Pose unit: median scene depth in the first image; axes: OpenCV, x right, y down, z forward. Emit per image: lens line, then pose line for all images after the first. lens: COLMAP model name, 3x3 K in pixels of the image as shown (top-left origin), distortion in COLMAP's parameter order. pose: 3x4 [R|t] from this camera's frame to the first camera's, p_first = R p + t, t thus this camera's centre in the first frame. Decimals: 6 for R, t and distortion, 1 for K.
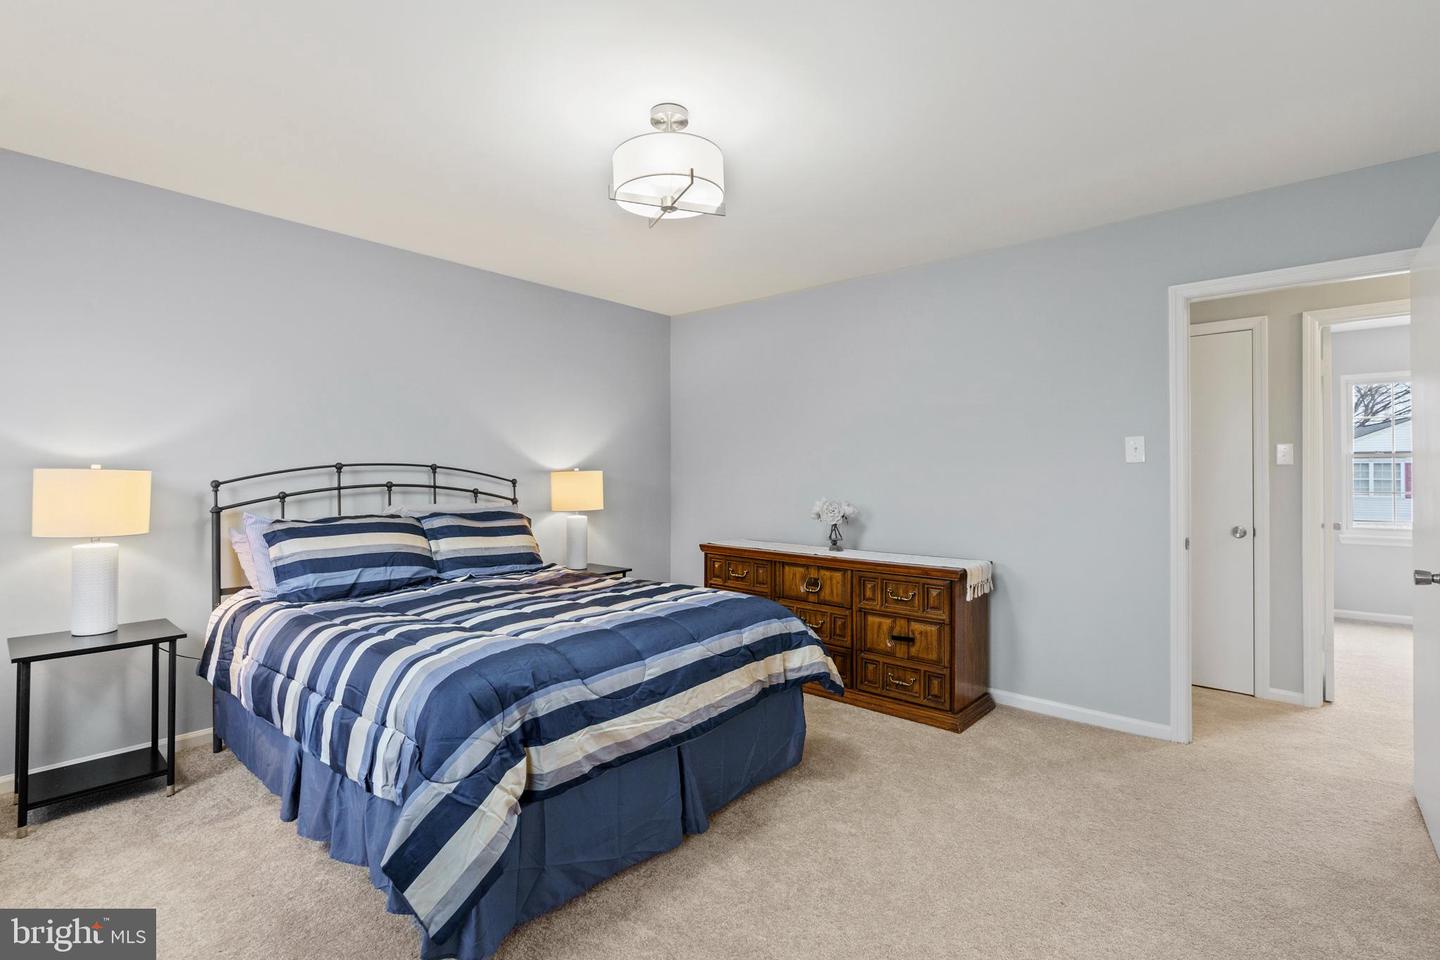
lens RADIAL K [[649.2, 0, 722.8], [0, 649.2, 473.9], [0, 0, 1]] dist [-0.010537, 0.004054]
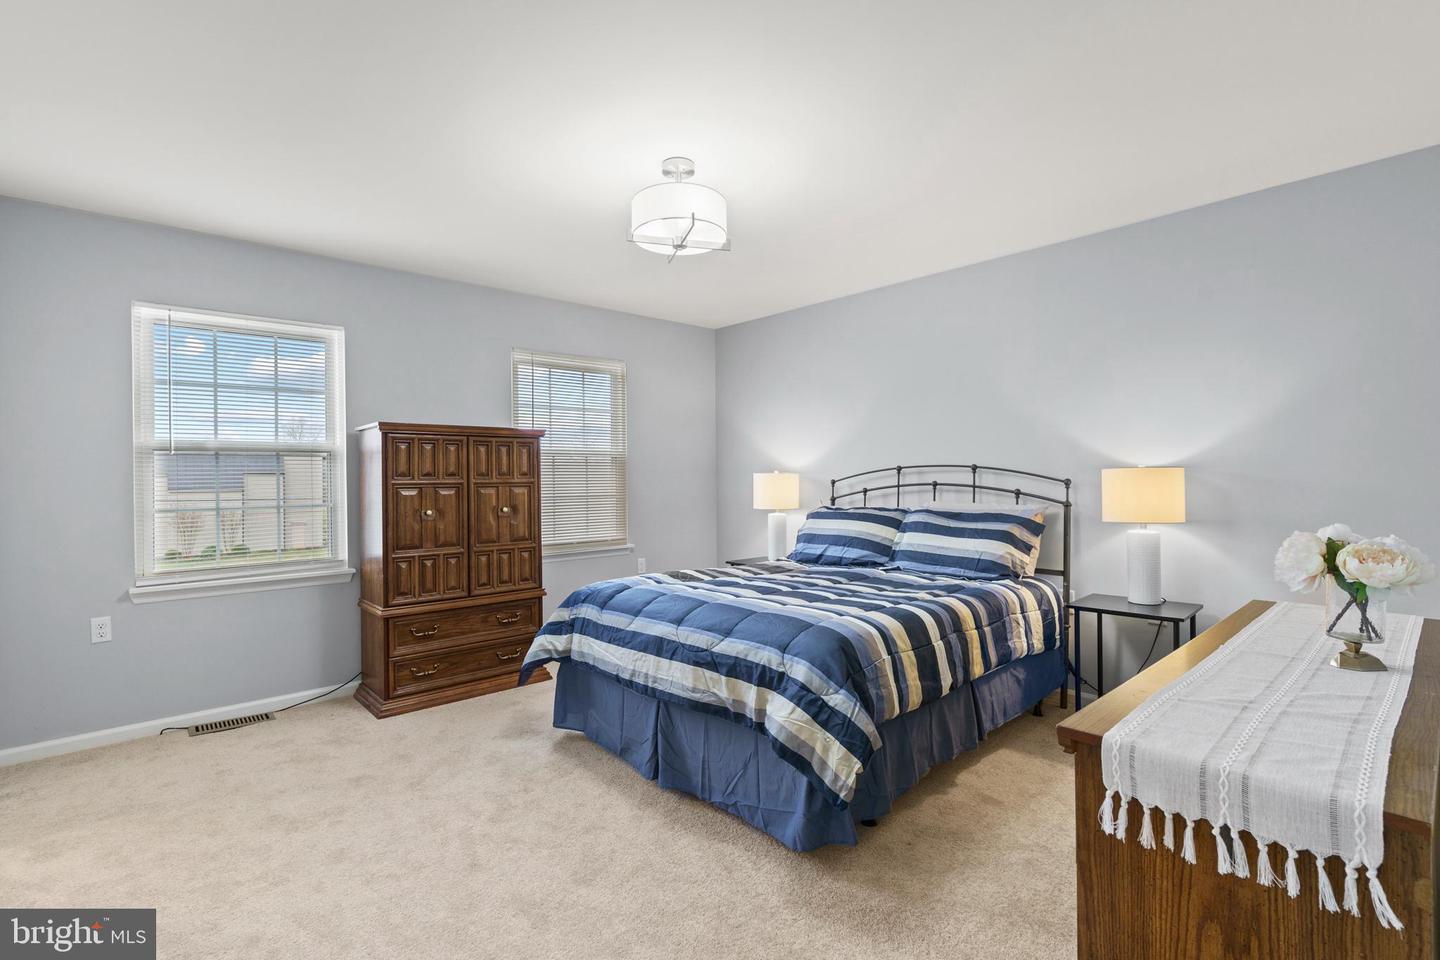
lens RADIAL K [[649.2, 0, 717.7], [0, 649.2, 476.5], [0, 0, 1]] dist [-0.010537, 0.004054]
pose [[-0.103159, -0.000922, -0.994664, 0.694224], [0.010546, 0.999942, -0.002020, 0.002322], [0.994609, -0.010698, -0.103143, 0.768249]]
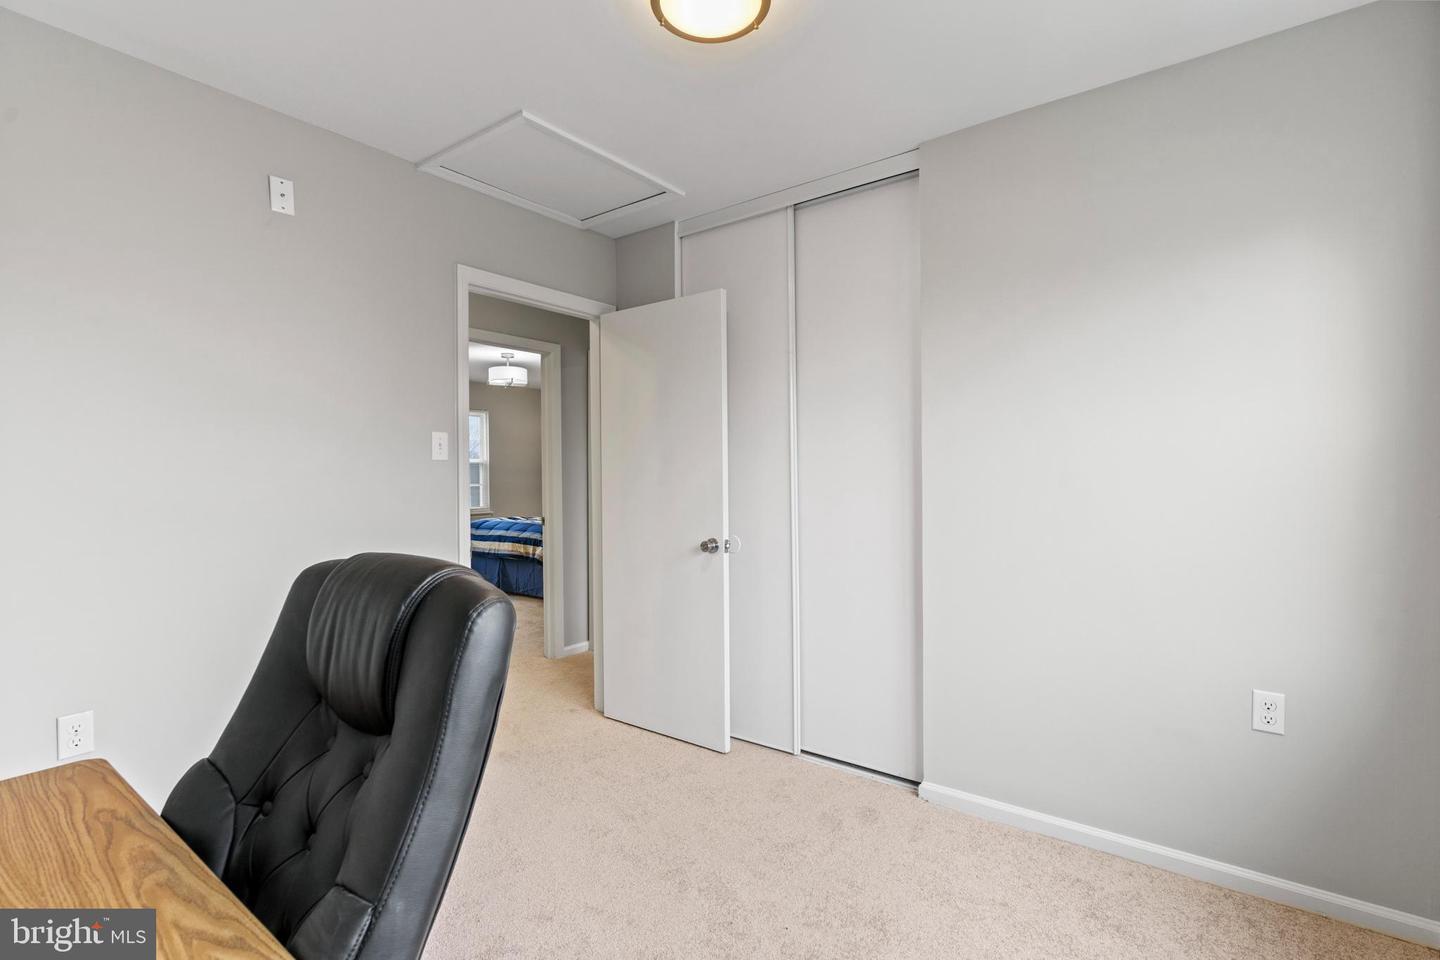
lens RADIAL K [[649.2, 0, 720.8], [0, 649.2, 477.4], [0, 0, 1]] dist [-0.010537, 0.004054]
pose [[0.097063, 0.001442, -0.995277, 1.985770], [0.008876, 0.999958, 0.002315, 0.007454], [0.995239, -0.009059, 0.097046, 1.100435]]
